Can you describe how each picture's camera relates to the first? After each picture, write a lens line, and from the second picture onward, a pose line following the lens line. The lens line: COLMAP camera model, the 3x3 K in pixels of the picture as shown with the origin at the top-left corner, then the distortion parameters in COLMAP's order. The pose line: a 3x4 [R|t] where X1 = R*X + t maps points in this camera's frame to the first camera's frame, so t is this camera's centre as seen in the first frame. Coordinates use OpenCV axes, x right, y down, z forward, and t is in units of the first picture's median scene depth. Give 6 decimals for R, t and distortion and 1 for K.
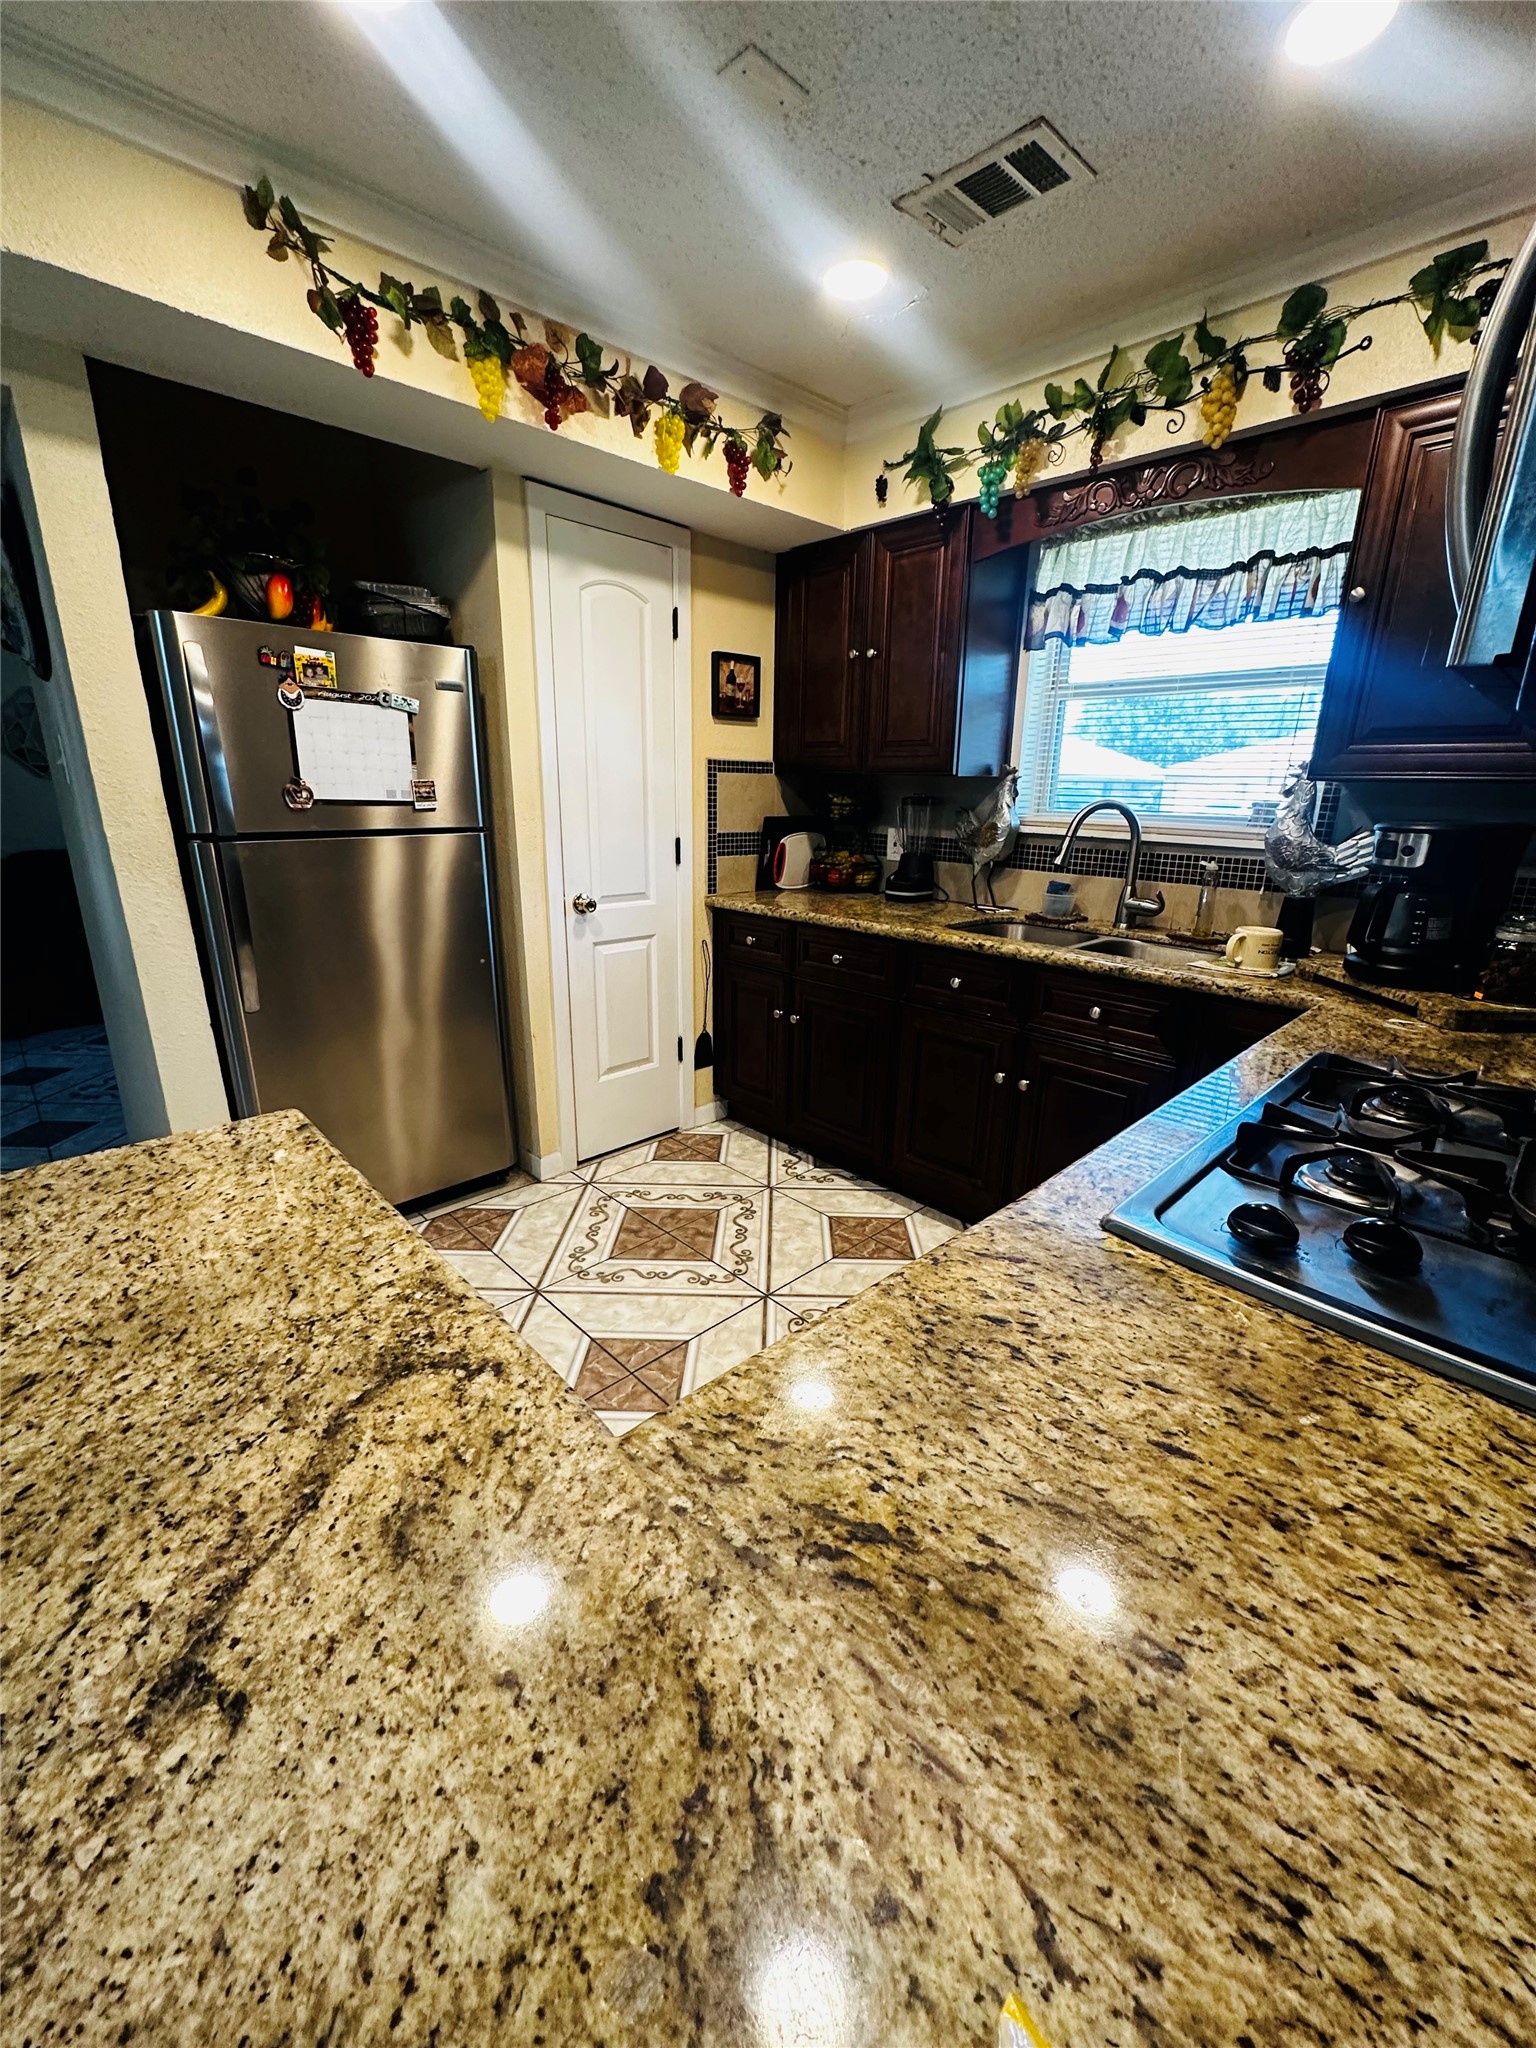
lens RADIAL K [[818.3, 0, 765.8], [0, 818.3, 1031.9], [0, 0, 1]] dist [-0.000626, 0.001176]
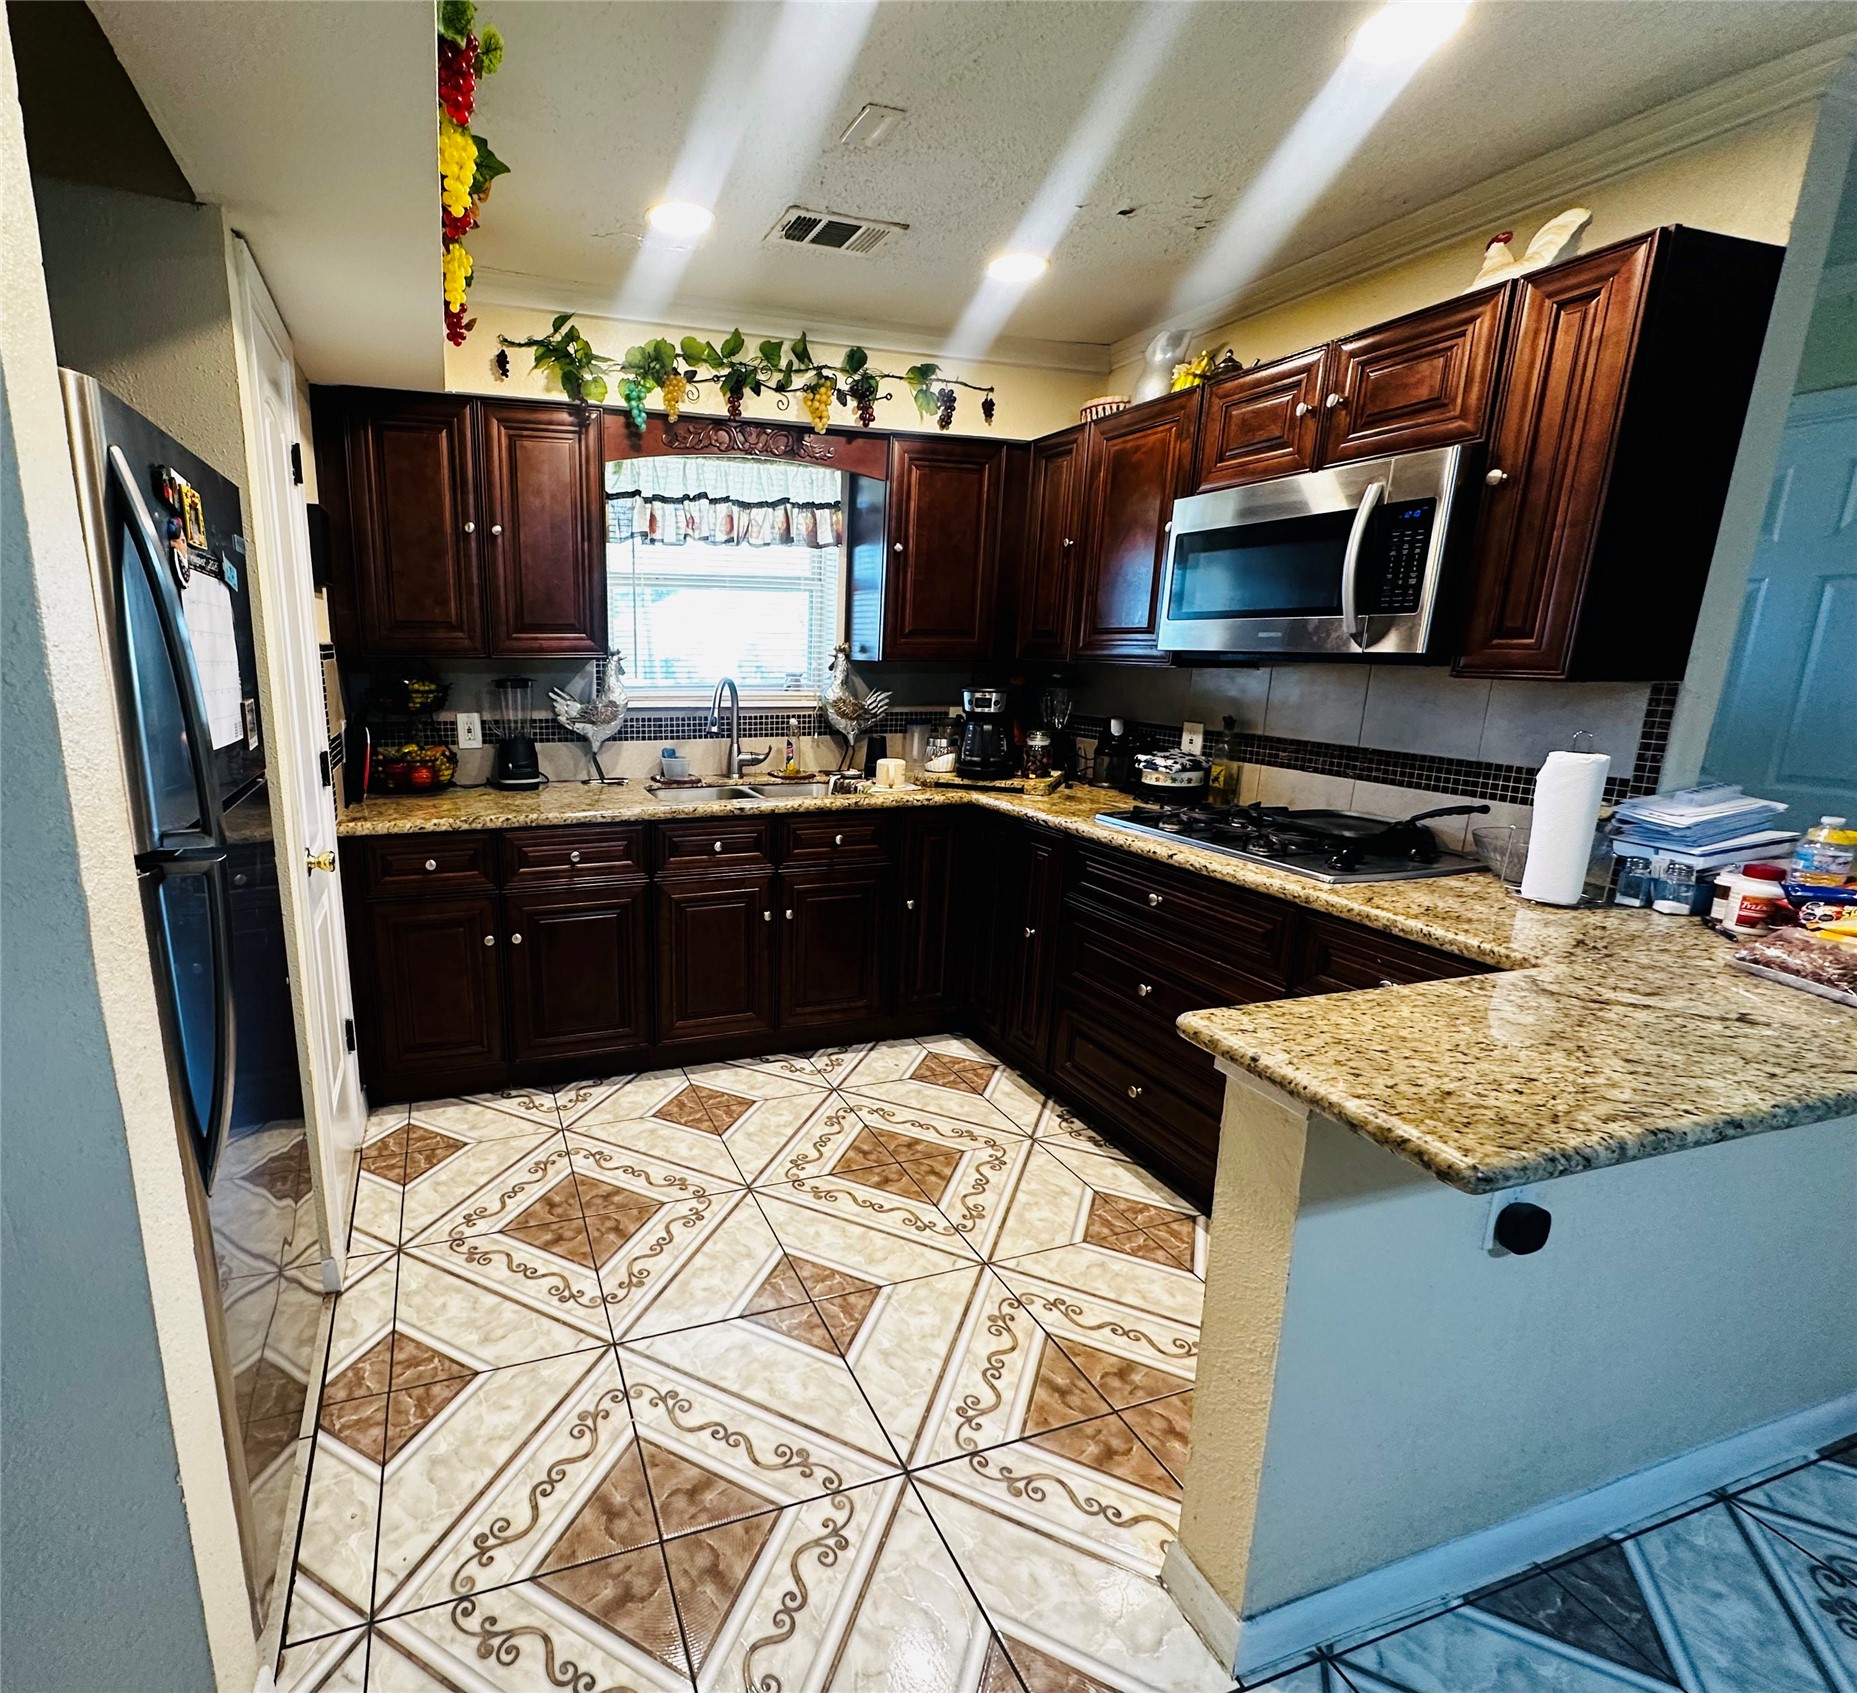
lens RADIAL K [[764.5, 0, 926.7], [0, 764.5, 837.8], [0, 0, 1]] dist [-0.001858, 0.000565]
pose [[0.450708, -0.224199, 0.864058, -0.602635], [0.261216, 0.958702, 0.112502, -0.130146], [-0.853597, 0.175000, 0.490659, 0.289214]]
